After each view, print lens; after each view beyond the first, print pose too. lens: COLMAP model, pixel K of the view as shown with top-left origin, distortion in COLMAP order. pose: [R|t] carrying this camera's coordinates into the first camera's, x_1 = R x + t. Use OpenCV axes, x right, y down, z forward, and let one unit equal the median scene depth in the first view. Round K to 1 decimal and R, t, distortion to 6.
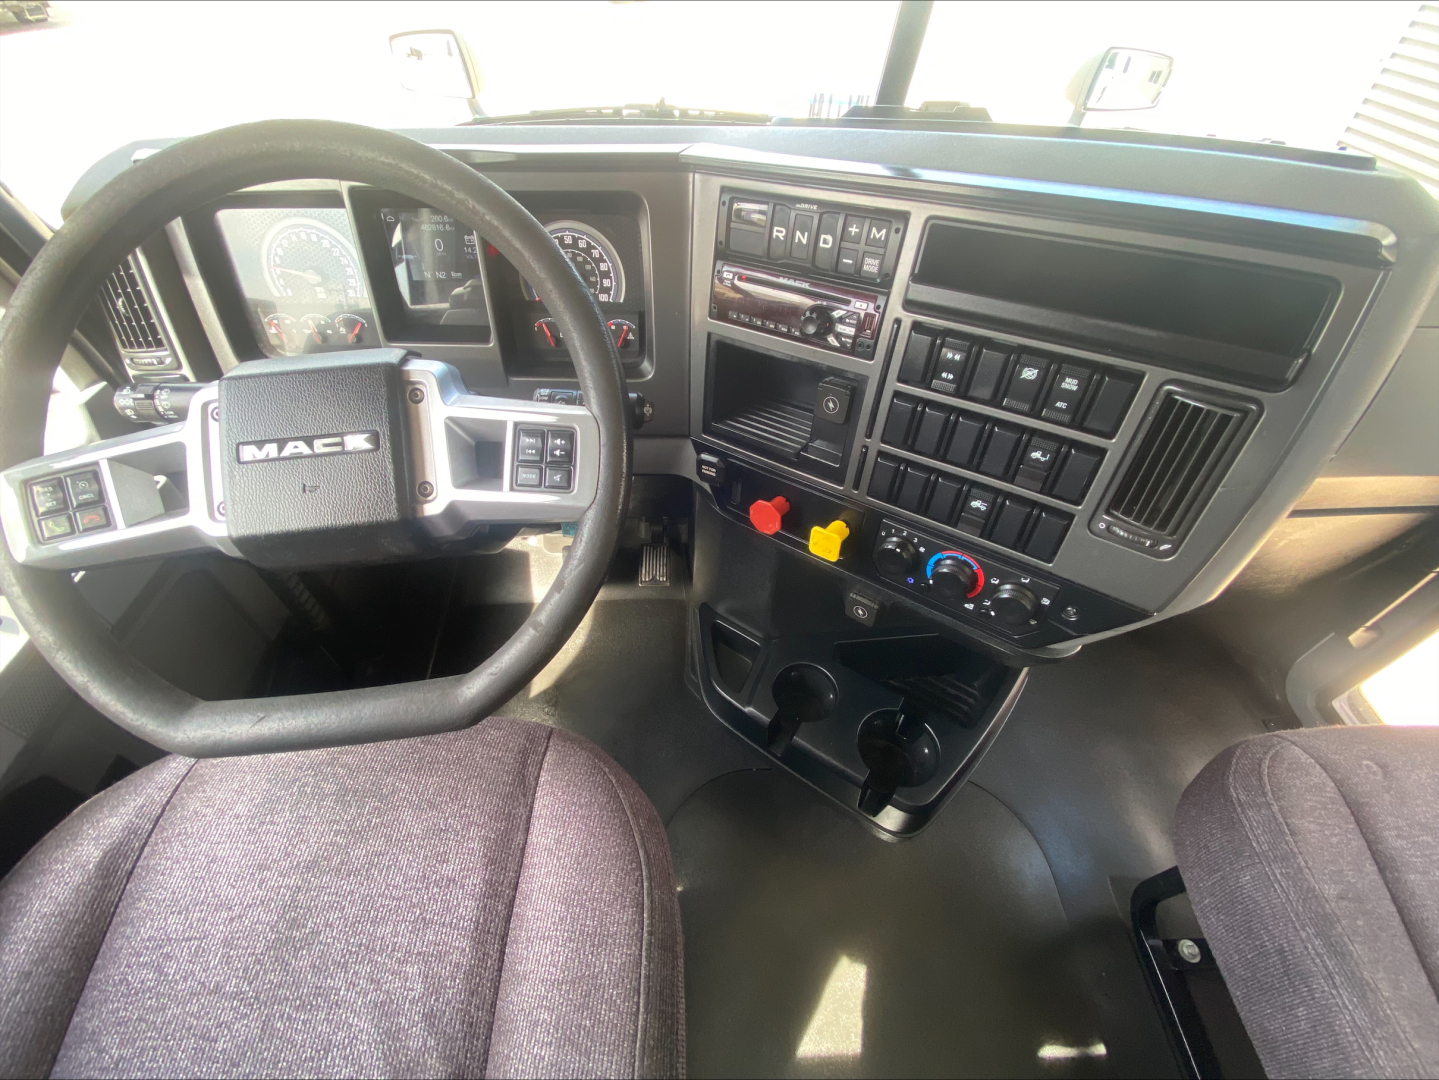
lens RADIAL K [[583.9, 0, 719.3], [0, 583.9, 539.1], [0, 0, 1]] dist [0.001809, -0.003521]
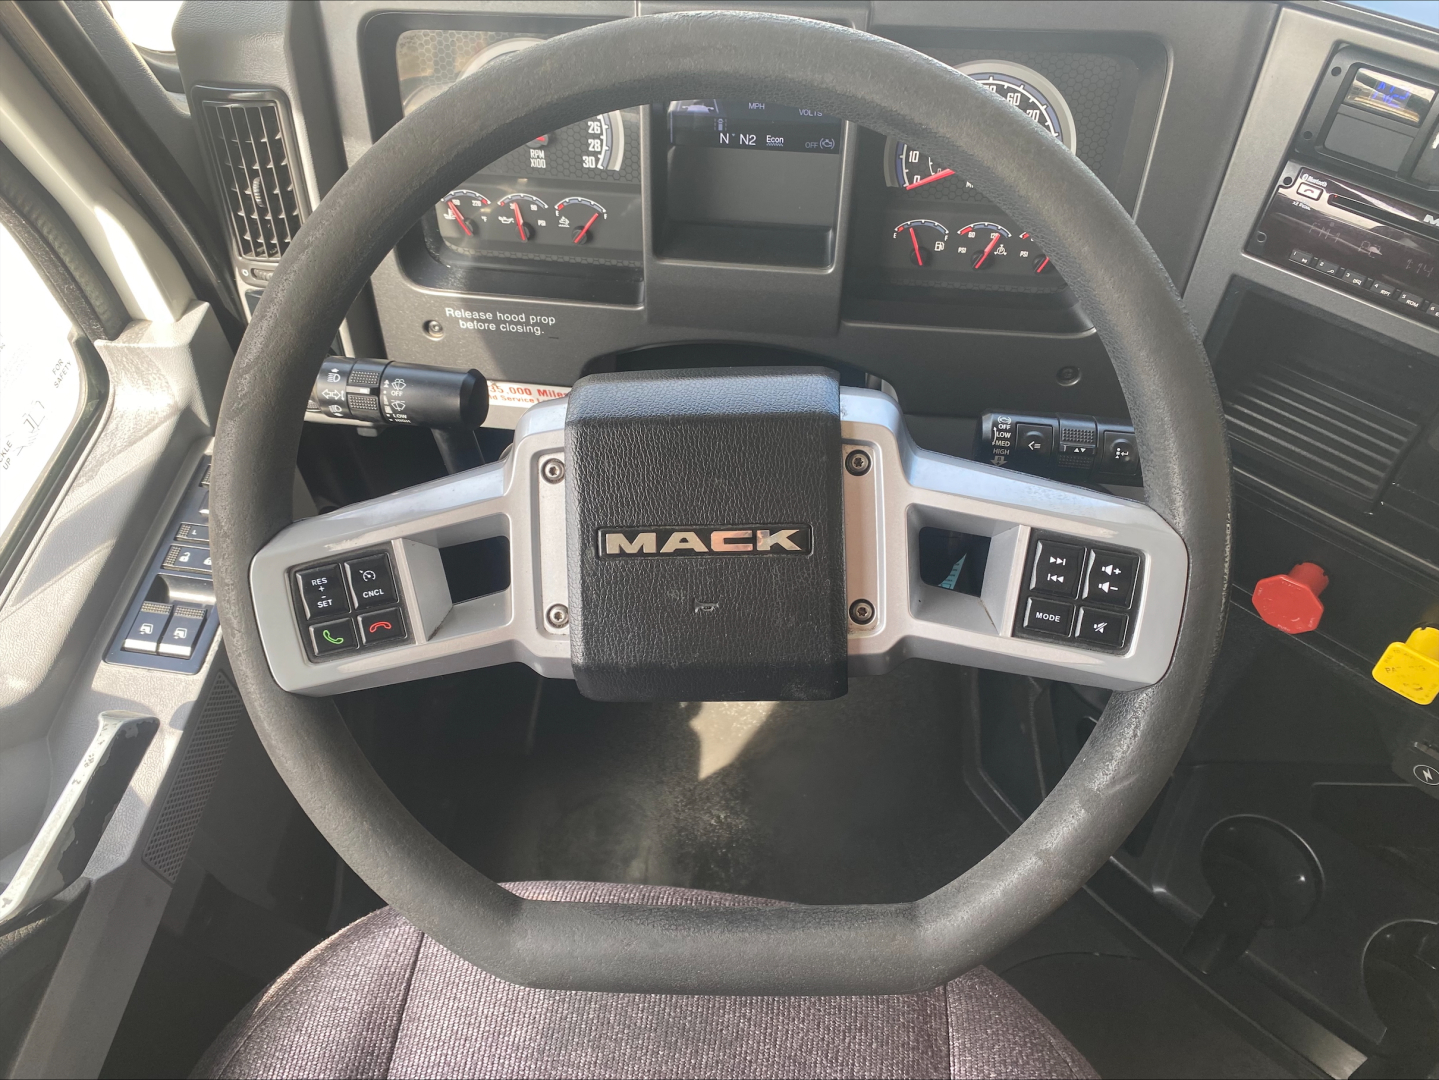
lens RADIAL K [[1103.3, 0, 725.2], [0, 1103.3, 535.4], [0, 0, 1]] dist [0.037038, -0.058576]
pose [[0.990316, 0.082980, -0.111304, -0.419137], [-0.069038, 0.989909, 0.123750, -0.242816], [0.120450, -0.114867, 0.986051, -0.142437]]
